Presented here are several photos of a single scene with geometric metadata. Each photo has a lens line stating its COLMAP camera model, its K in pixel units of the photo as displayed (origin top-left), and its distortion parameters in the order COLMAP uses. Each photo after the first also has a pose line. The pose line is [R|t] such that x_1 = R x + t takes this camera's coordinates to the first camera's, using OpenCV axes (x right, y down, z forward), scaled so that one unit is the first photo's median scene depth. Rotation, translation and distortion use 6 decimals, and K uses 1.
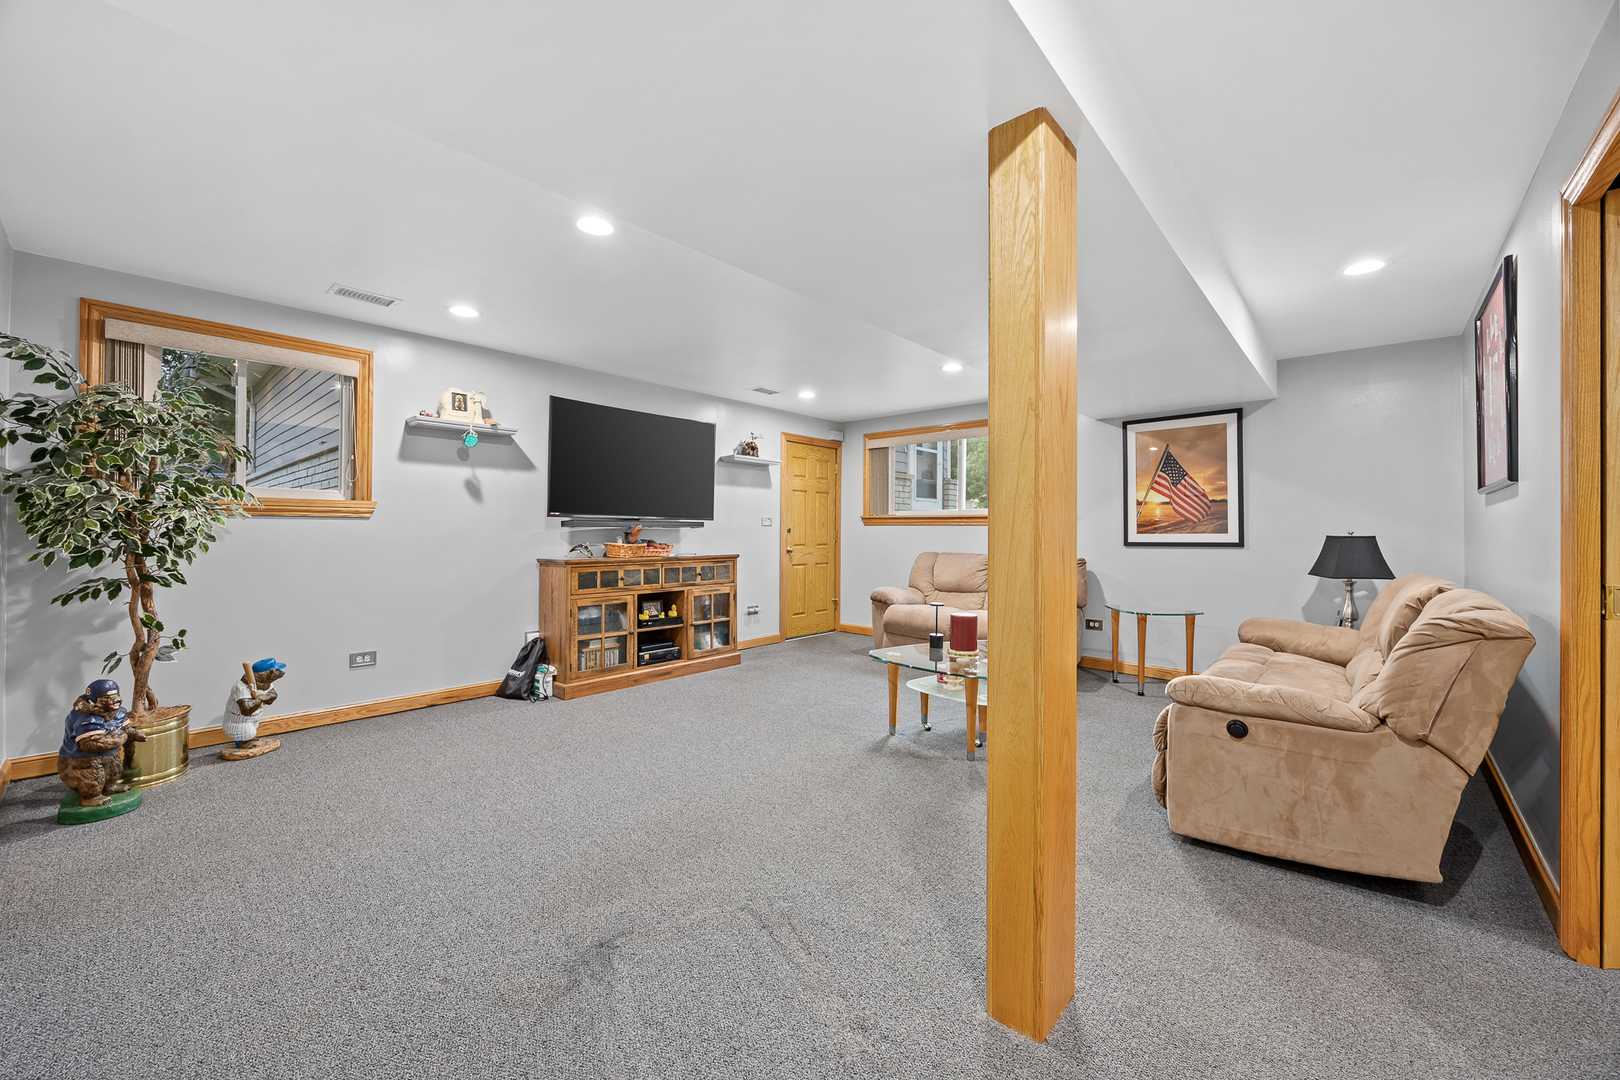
lens RADIAL K [[625.2, 0, 815.6], [0, 625.2, 527.3], [0, 0, 1]] dist [-0.005376, 0.000393]
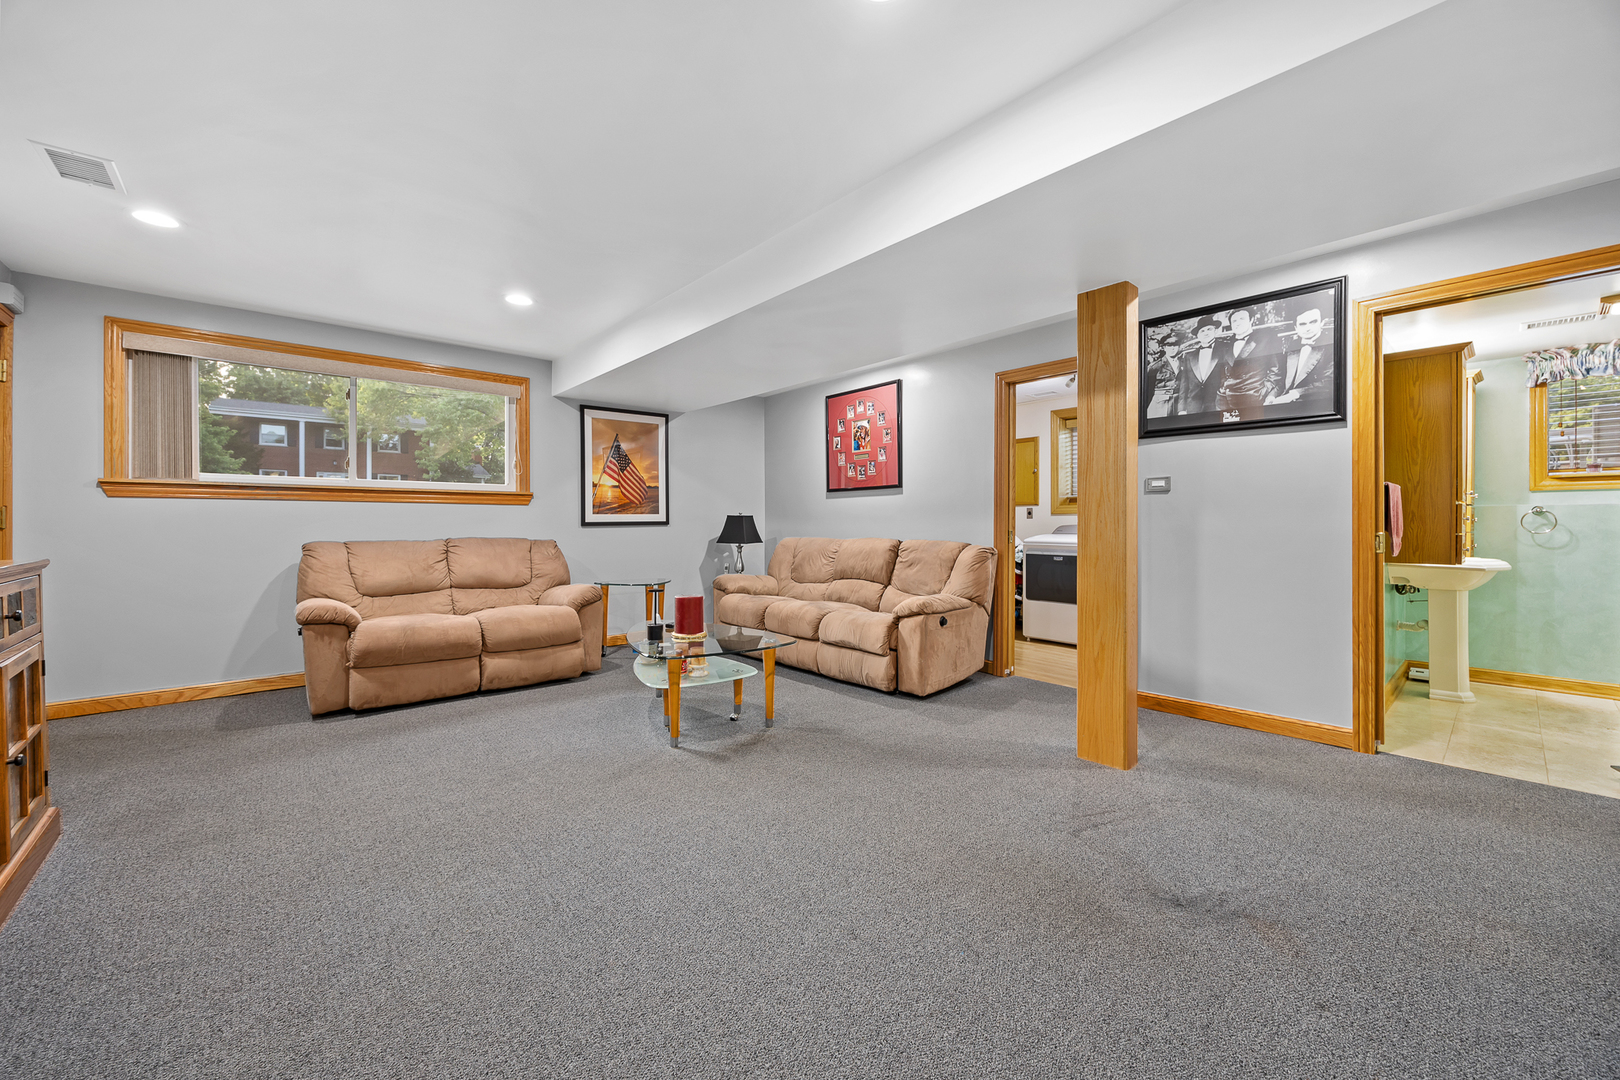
lens RADIAL K [[625.2, 0, 810.8], [0, 625.2, 528.5], [0, 0, 1]] dist [-0.005376, 0.000393]
pose [[0.116336, -0.014655, 0.993102, -0.523468], [-0.004575, 0.999873, 0.015291, 0.017857], [-0.993199, -0.006322, 0.116254, 0.550551]]
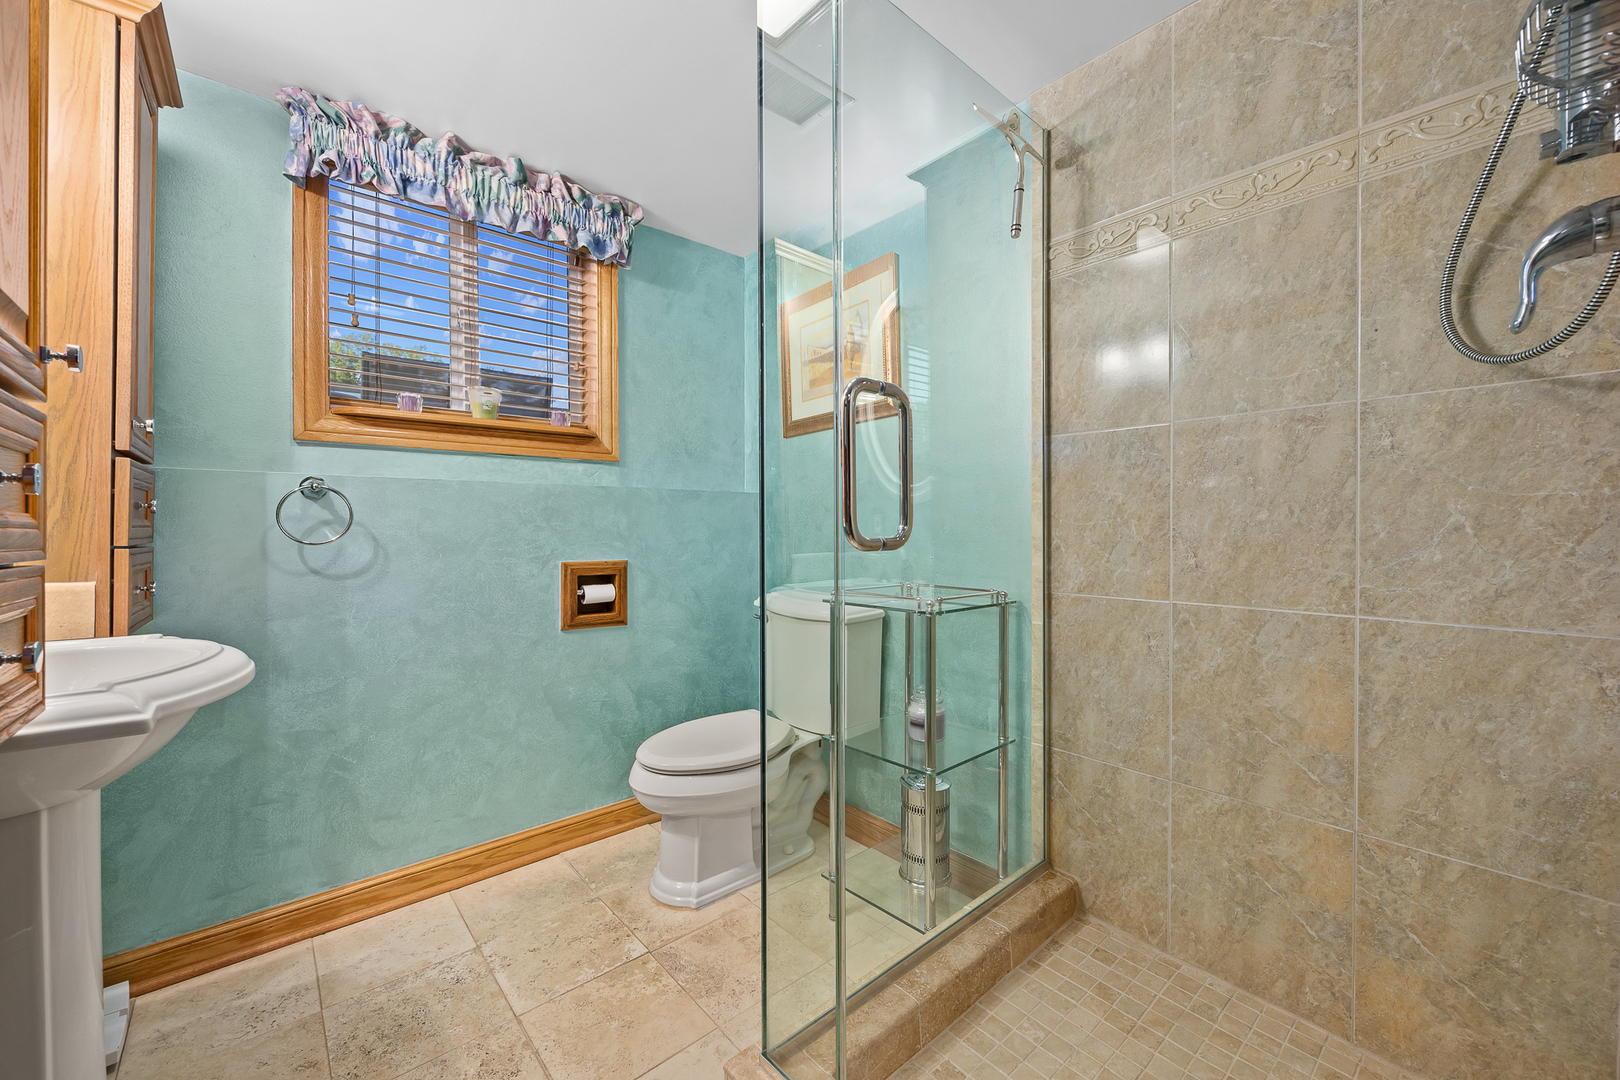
lens RADIAL K [[625.2, 0, 812.6], [0, 625.2, 527.9], [0, 0, 1]] dist [-0.005376, 0.000393]
pose [[-0.993442, -0.000921, 0.114334, -0.165720], [-0.002497, 0.999904, -0.013636, 0.023590], [-0.114310, -0.013832, -0.993349, 0.229841]]
